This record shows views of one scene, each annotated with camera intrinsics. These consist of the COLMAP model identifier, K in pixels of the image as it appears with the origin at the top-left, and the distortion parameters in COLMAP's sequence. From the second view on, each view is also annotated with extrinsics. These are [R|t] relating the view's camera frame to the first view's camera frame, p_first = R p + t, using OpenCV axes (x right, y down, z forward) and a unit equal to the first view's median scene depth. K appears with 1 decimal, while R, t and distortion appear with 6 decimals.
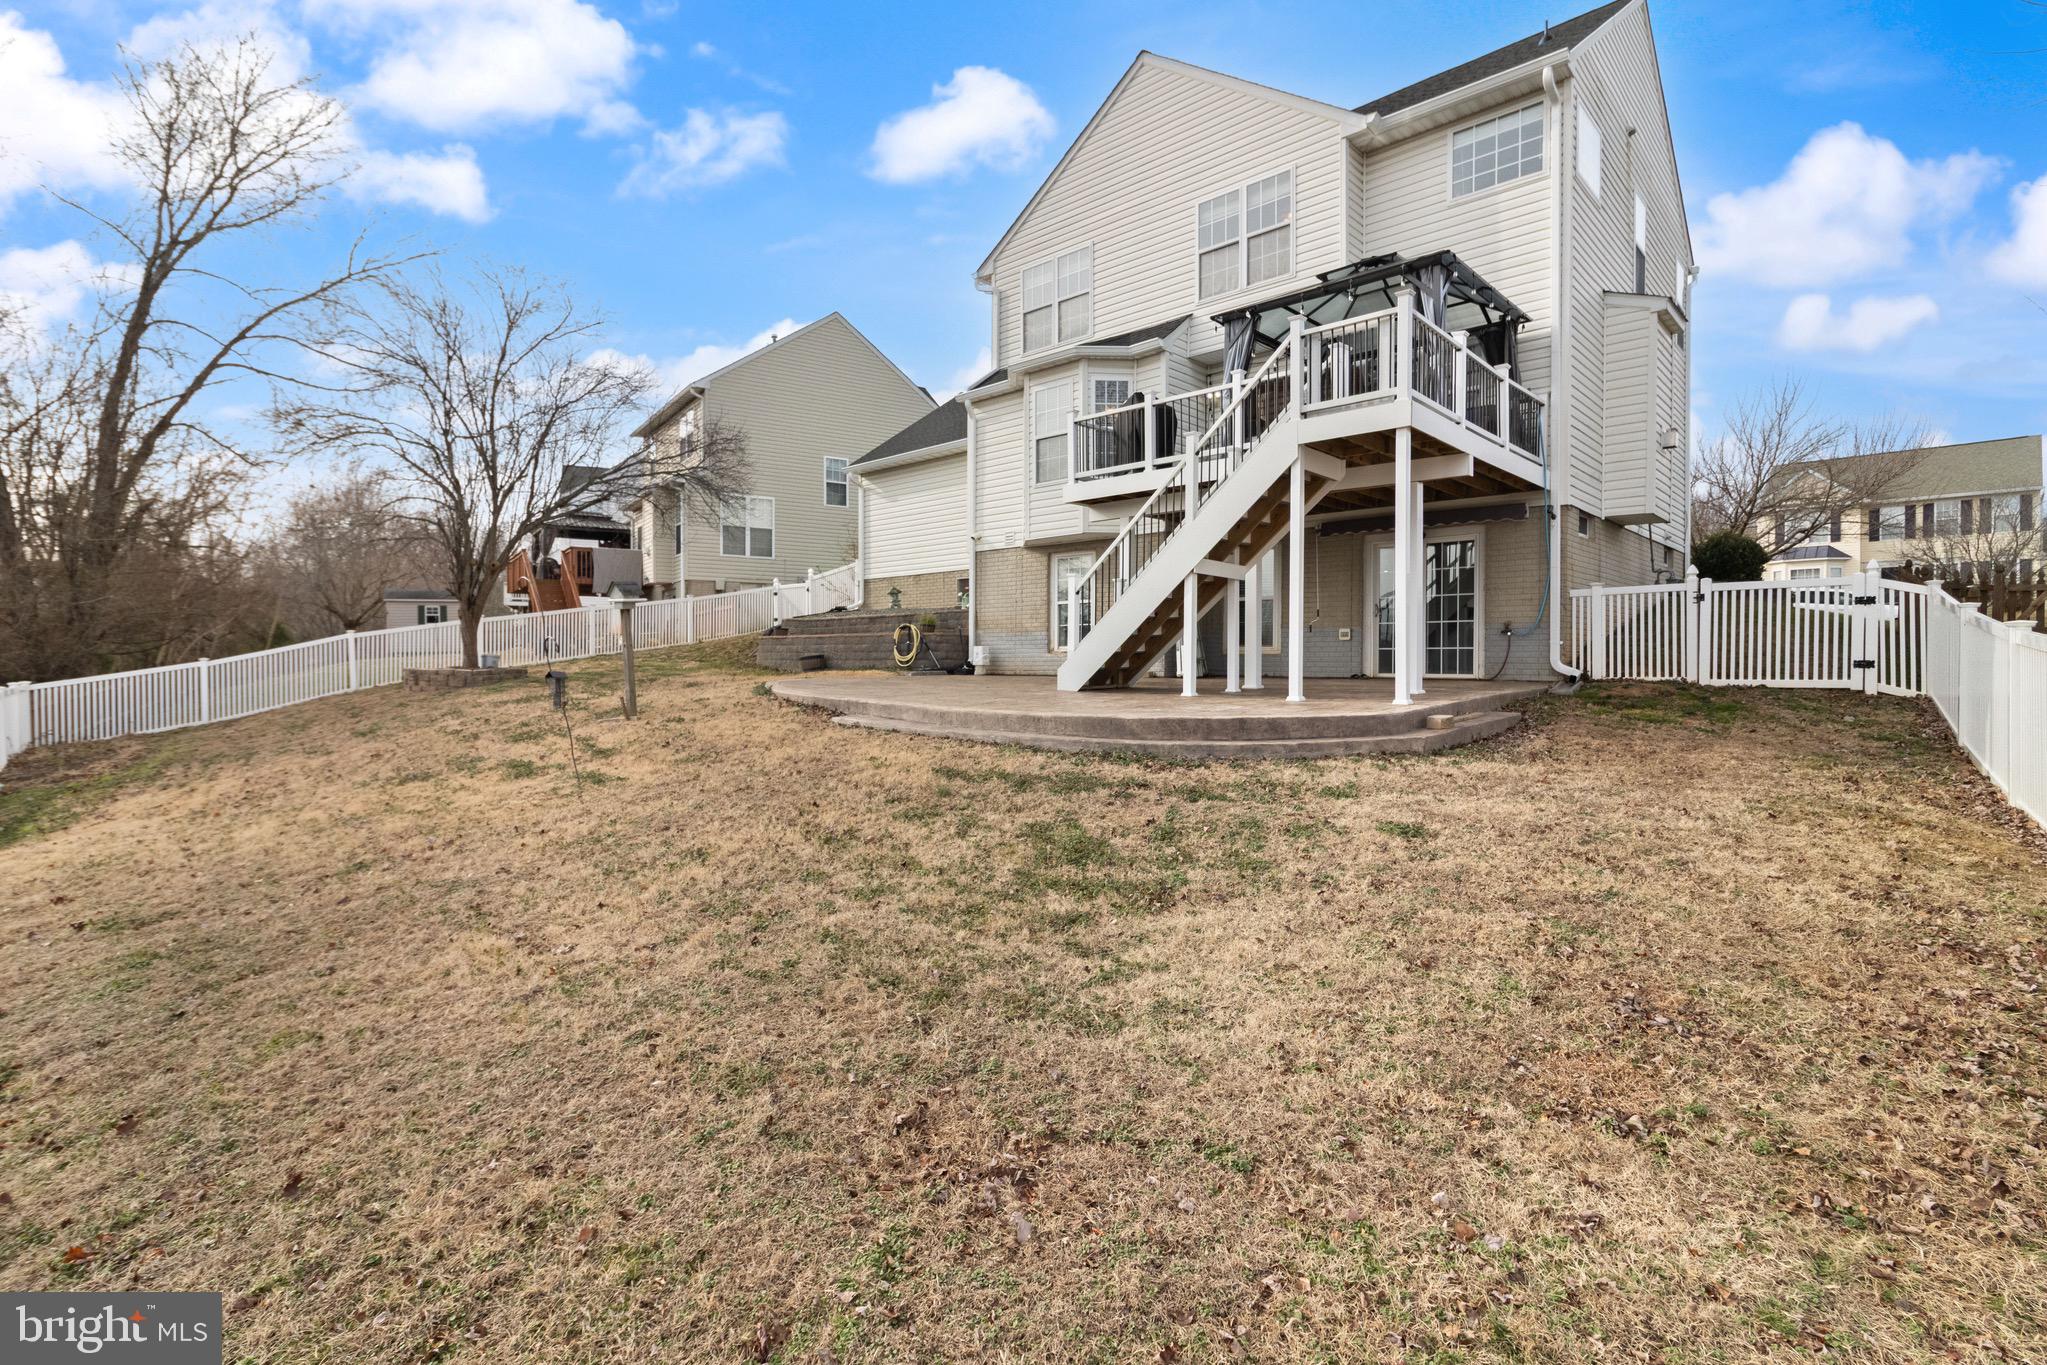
lens RADIAL K [[974.9, 0, 1025.6], [0, 974.9, 668.0], [0, 0, 1]] dist [-0.000712, 0.000185]
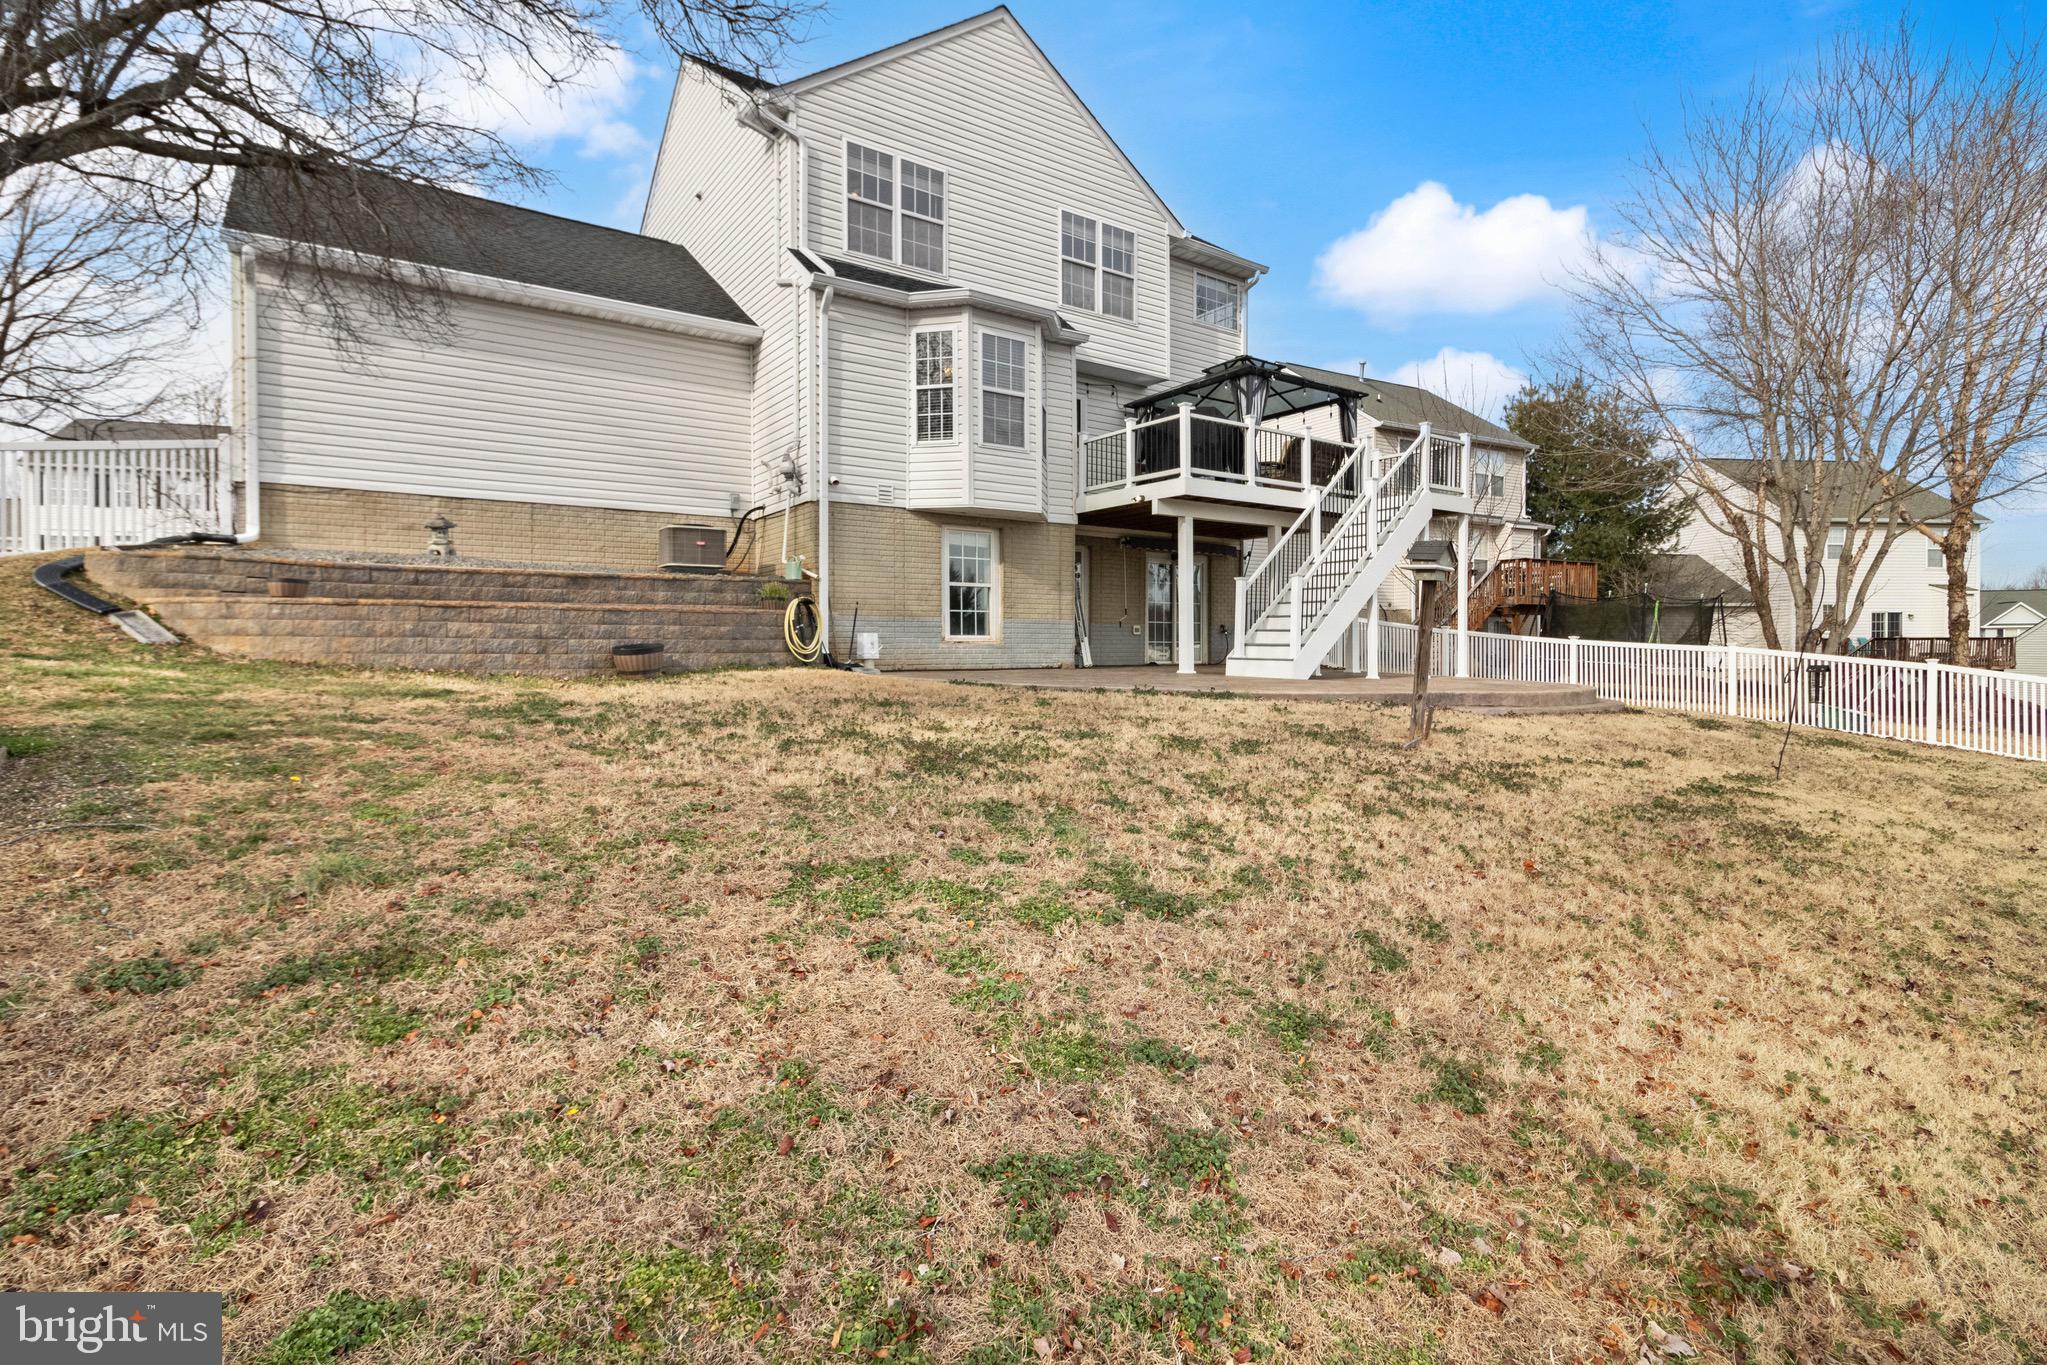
lens RADIAL K [[974.9, 0, 1025.6], [0, 974.9, 668.0], [0, 0, 1]] dist [-0.000712, 0.000185]
pose [[0.220571, -0.012980, 0.975285, -1.007923], [0.006912, 0.999907, 0.011744, -0.003805], [-0.975347, 0.004151, 0.220640, 0.970474]]
